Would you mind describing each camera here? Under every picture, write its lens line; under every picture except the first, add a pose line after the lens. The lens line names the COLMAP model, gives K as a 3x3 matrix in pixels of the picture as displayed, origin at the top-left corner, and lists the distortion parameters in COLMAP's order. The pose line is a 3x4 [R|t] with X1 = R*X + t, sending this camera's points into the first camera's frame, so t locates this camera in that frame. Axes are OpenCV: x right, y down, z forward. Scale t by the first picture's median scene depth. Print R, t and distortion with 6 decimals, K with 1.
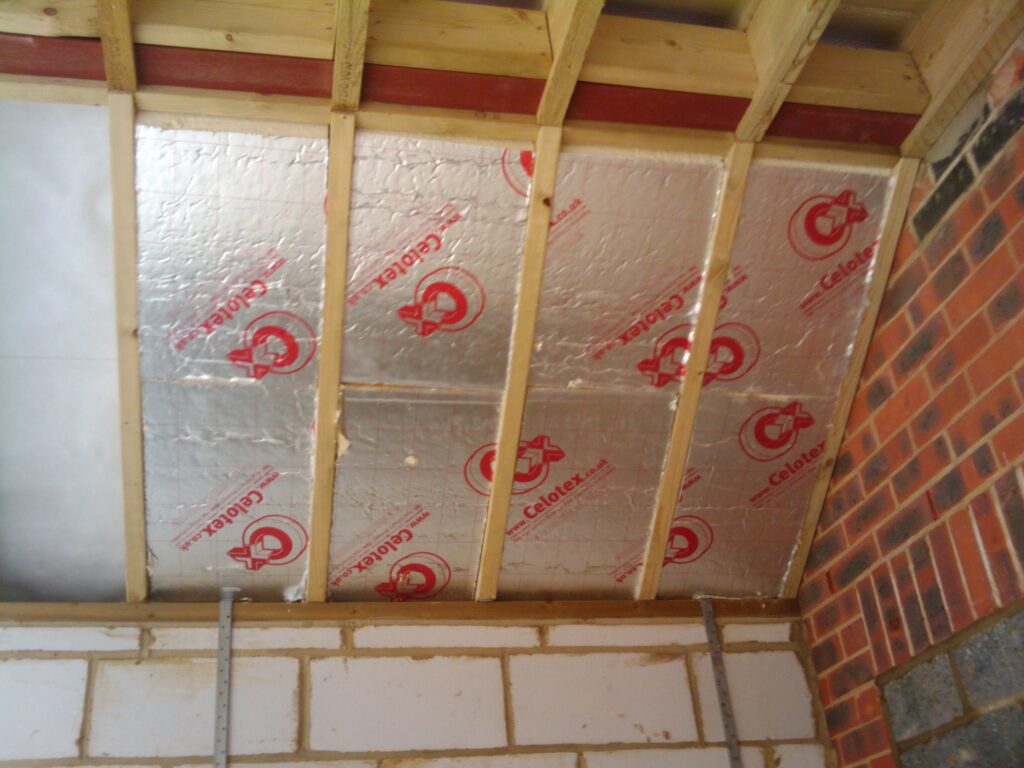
lens RADIAL K [[1054.5, 0, 512.0], [0, 1054.5, 384.0], [0, 0, 1]] dist [-0.048385, -0.011058]
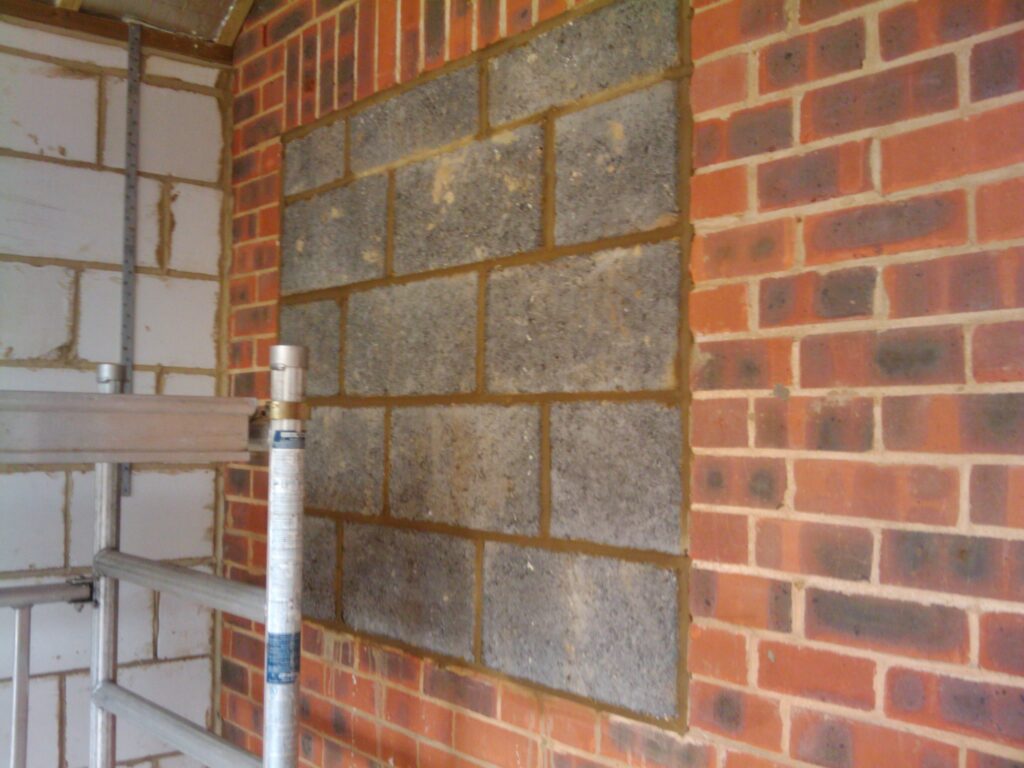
lens RADIAL K [[1054.5, 0, 512.0], [0, 1054.5, 384.0], [0, 0, 1]] dist [-0.048385, -0.011058]
pose [[0.885423, 0.102510, 0.453341, 0.103837], [-0.294895, 0.877813, 0.377467, 0.040400], [-0.359255, -0.467906, 0.807465, -0.023736]]
